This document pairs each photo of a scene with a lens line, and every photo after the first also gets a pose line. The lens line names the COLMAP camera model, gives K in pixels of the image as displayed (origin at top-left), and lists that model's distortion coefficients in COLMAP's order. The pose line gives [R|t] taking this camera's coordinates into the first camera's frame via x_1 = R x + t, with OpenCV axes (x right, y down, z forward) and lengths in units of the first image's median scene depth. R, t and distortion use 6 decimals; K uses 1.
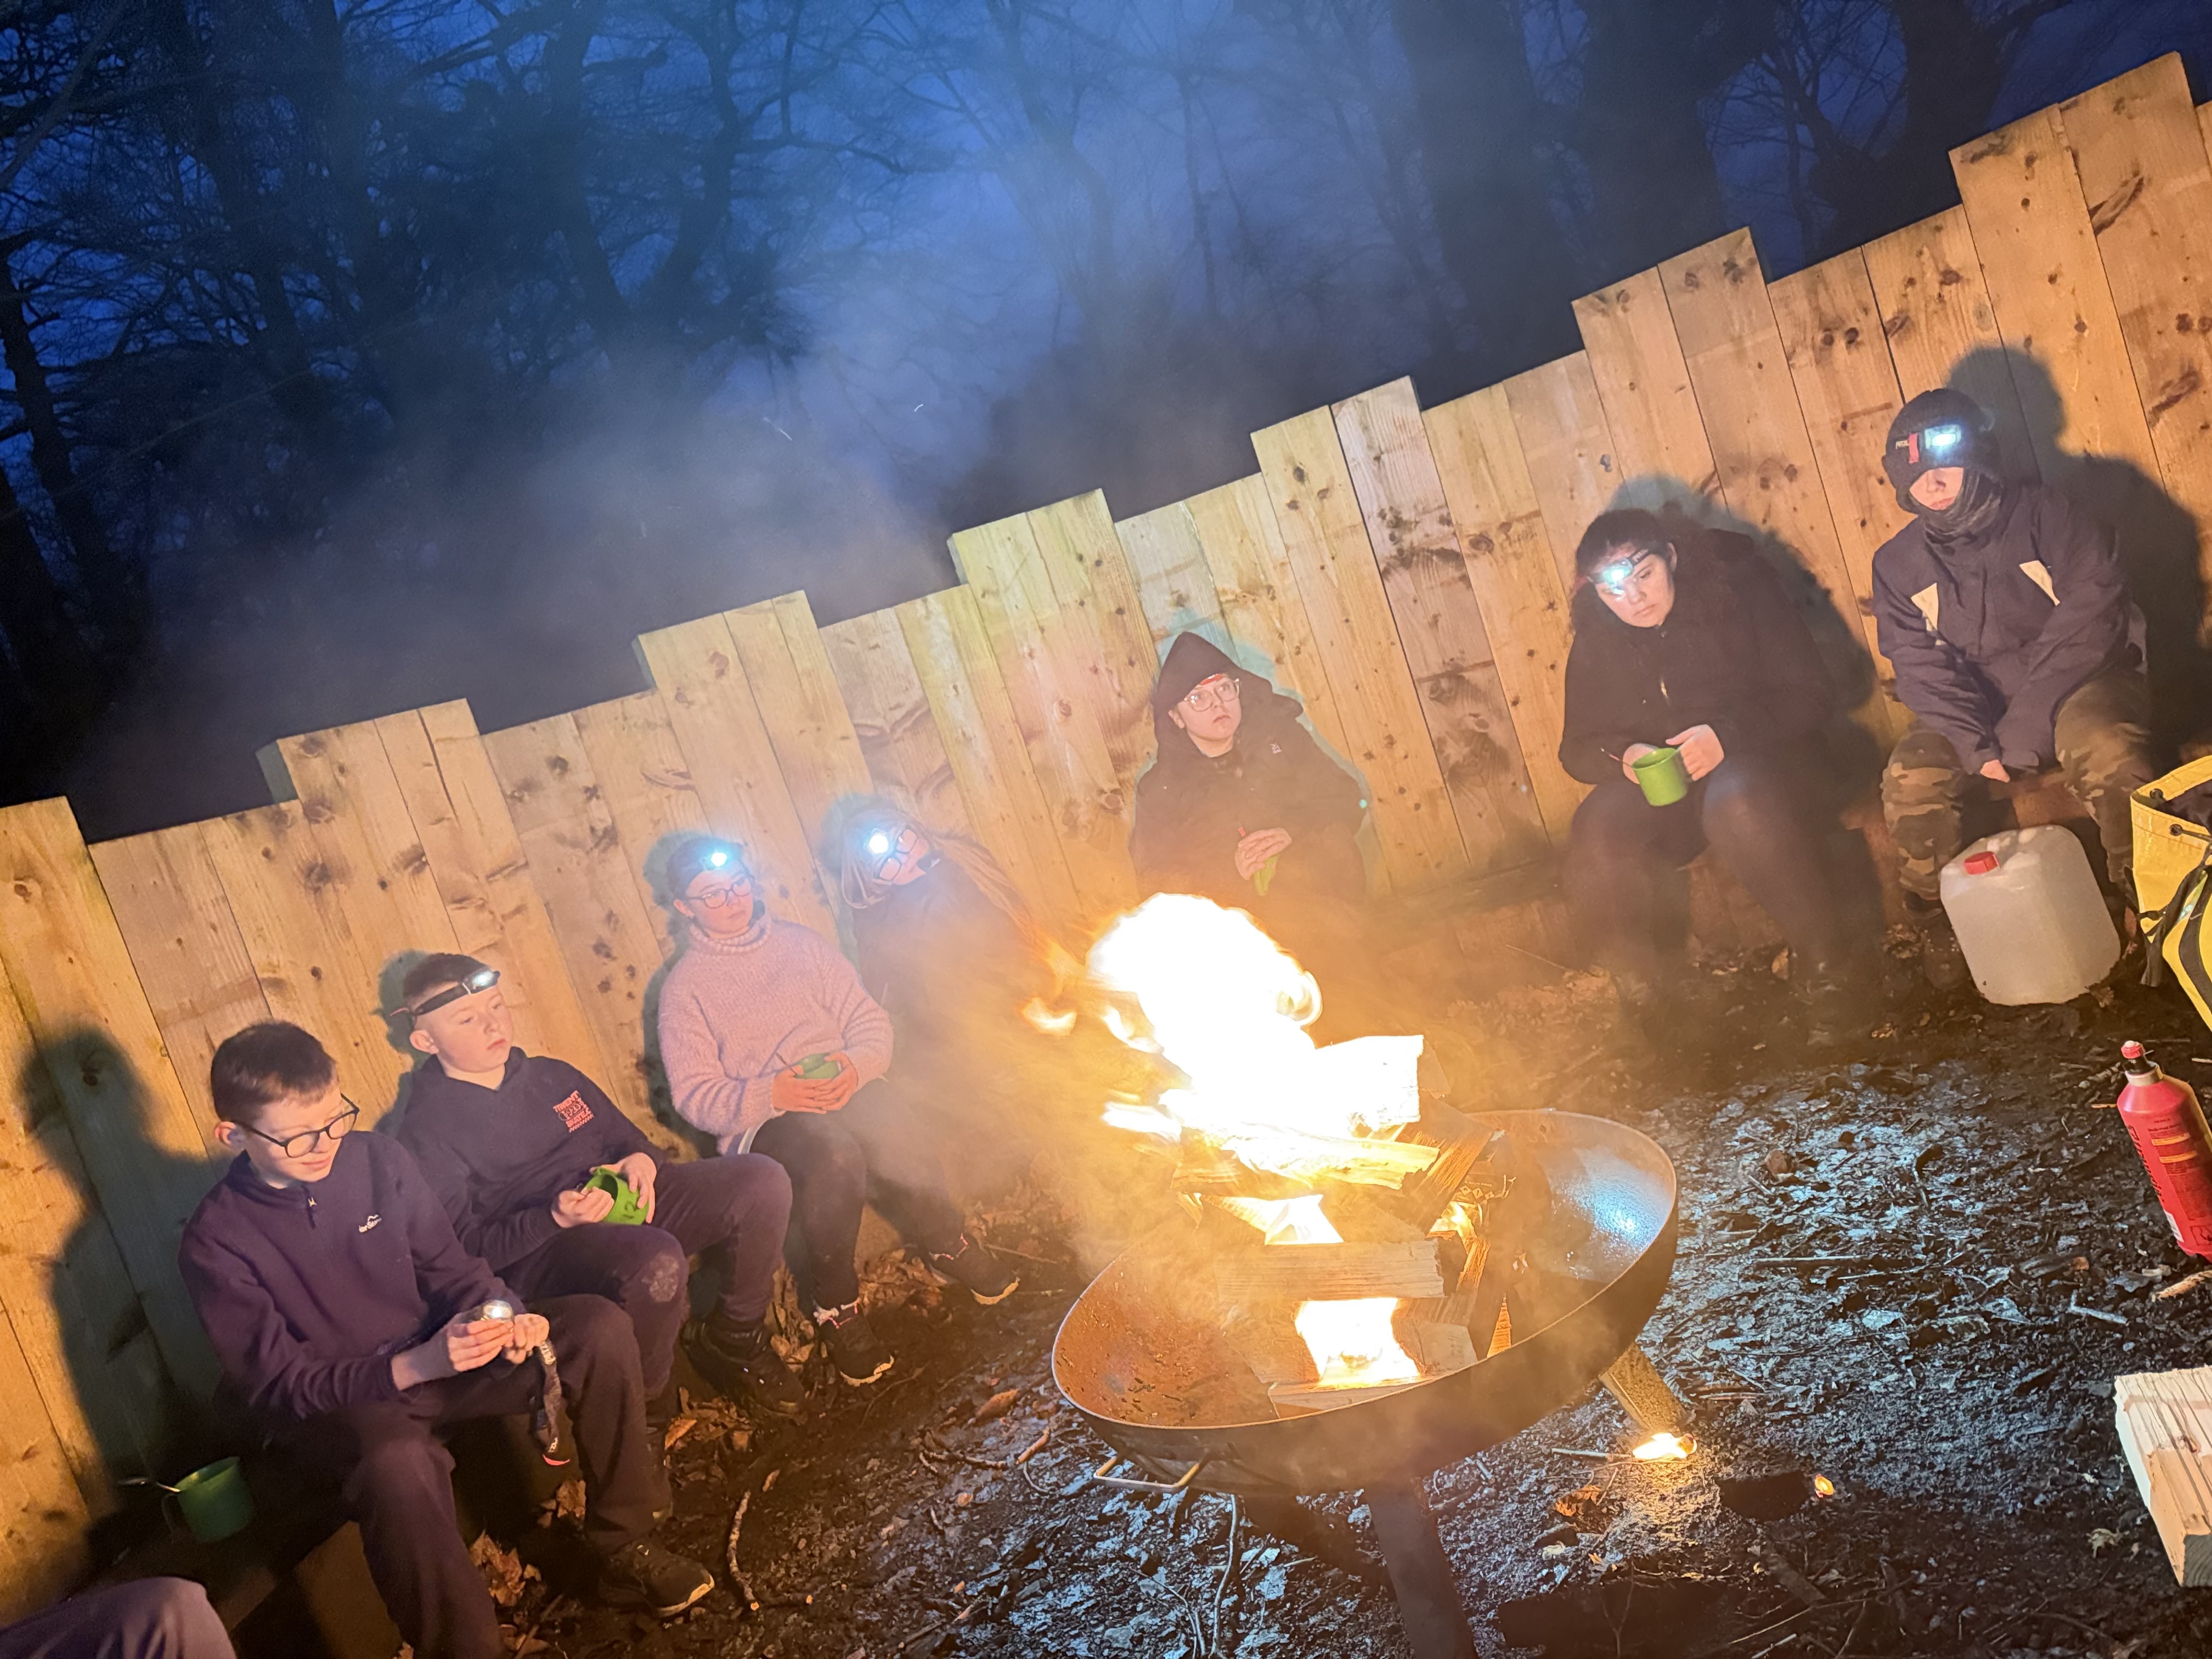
lens RADIAL K [[1552.5, 0, 1104.6], [0, 1552.5, 834.5], [0, 0, 1]] dist [0.003273, 0.000812]
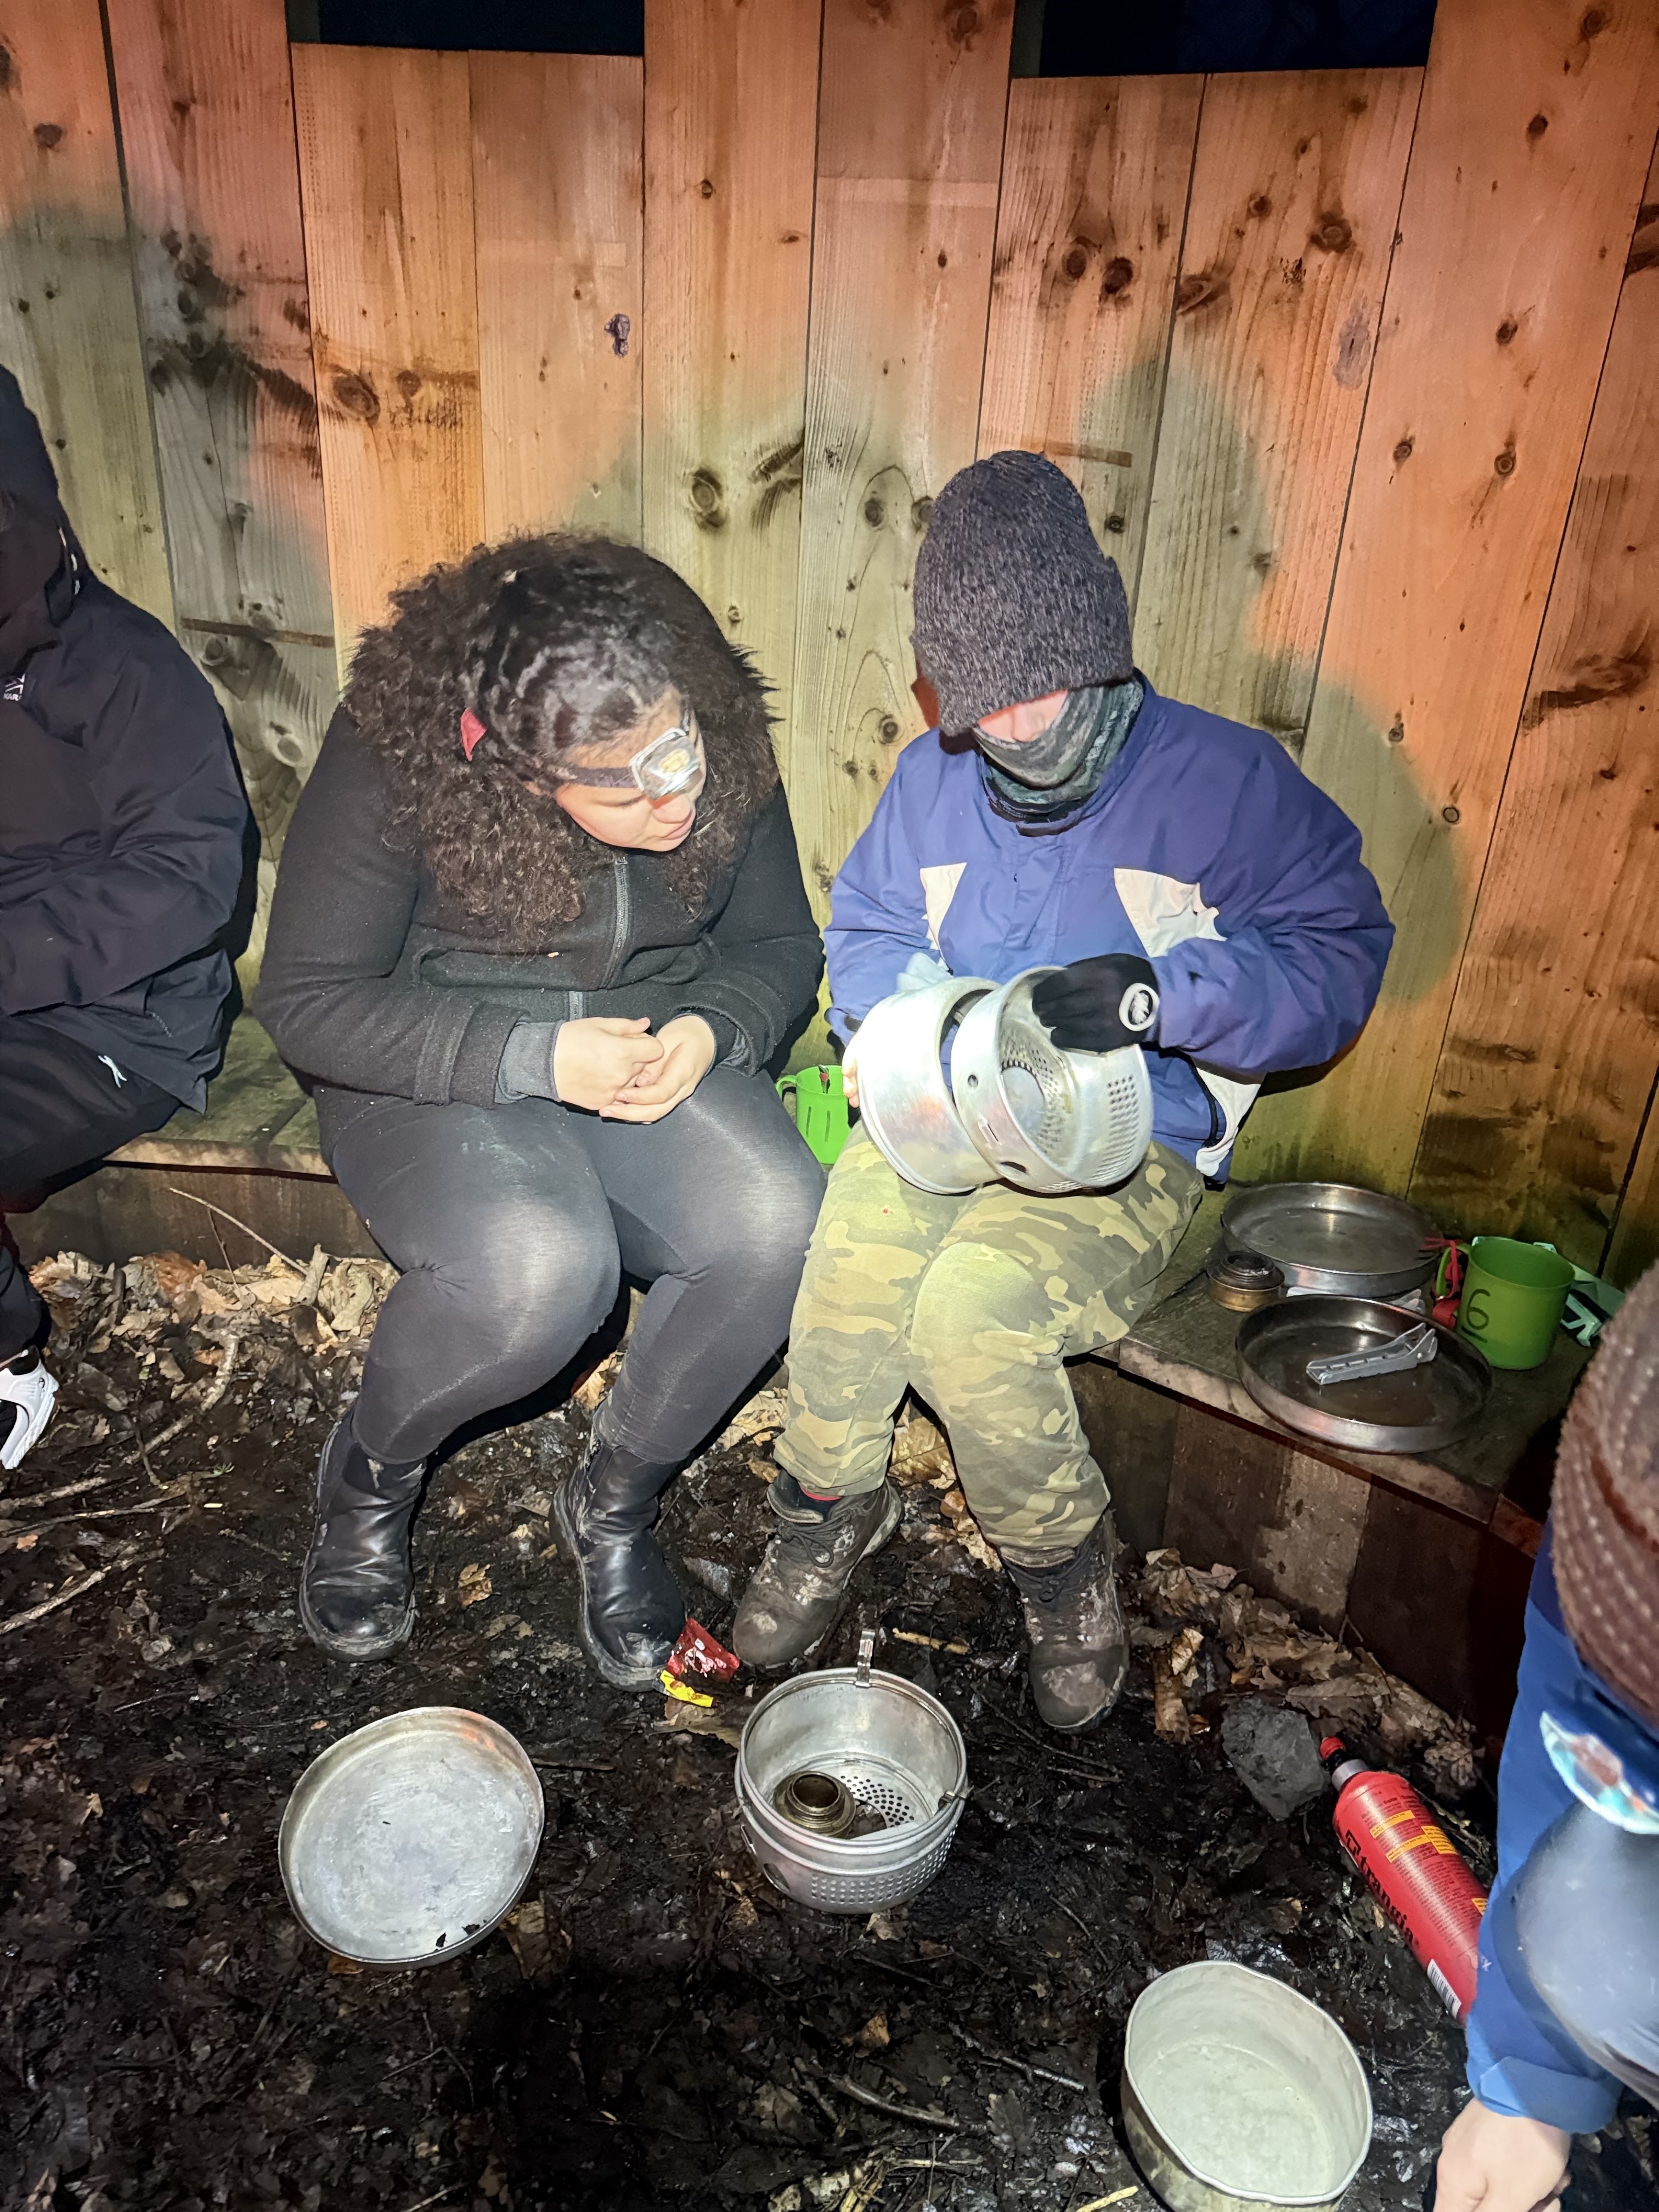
lens RADIAL K [[1552.5, 0, 834.7], [0, 1552.5, 1106.9], [0, 0, 1]] dist [0.003273, 0.000812]
pose [[0.893994, 0.229213, 0.385015, 0.245619], [-0.334214, 0.913438, 0.232233, -0.150323], [-0.298457, -0.336292, 0.893214, 0.455941]]
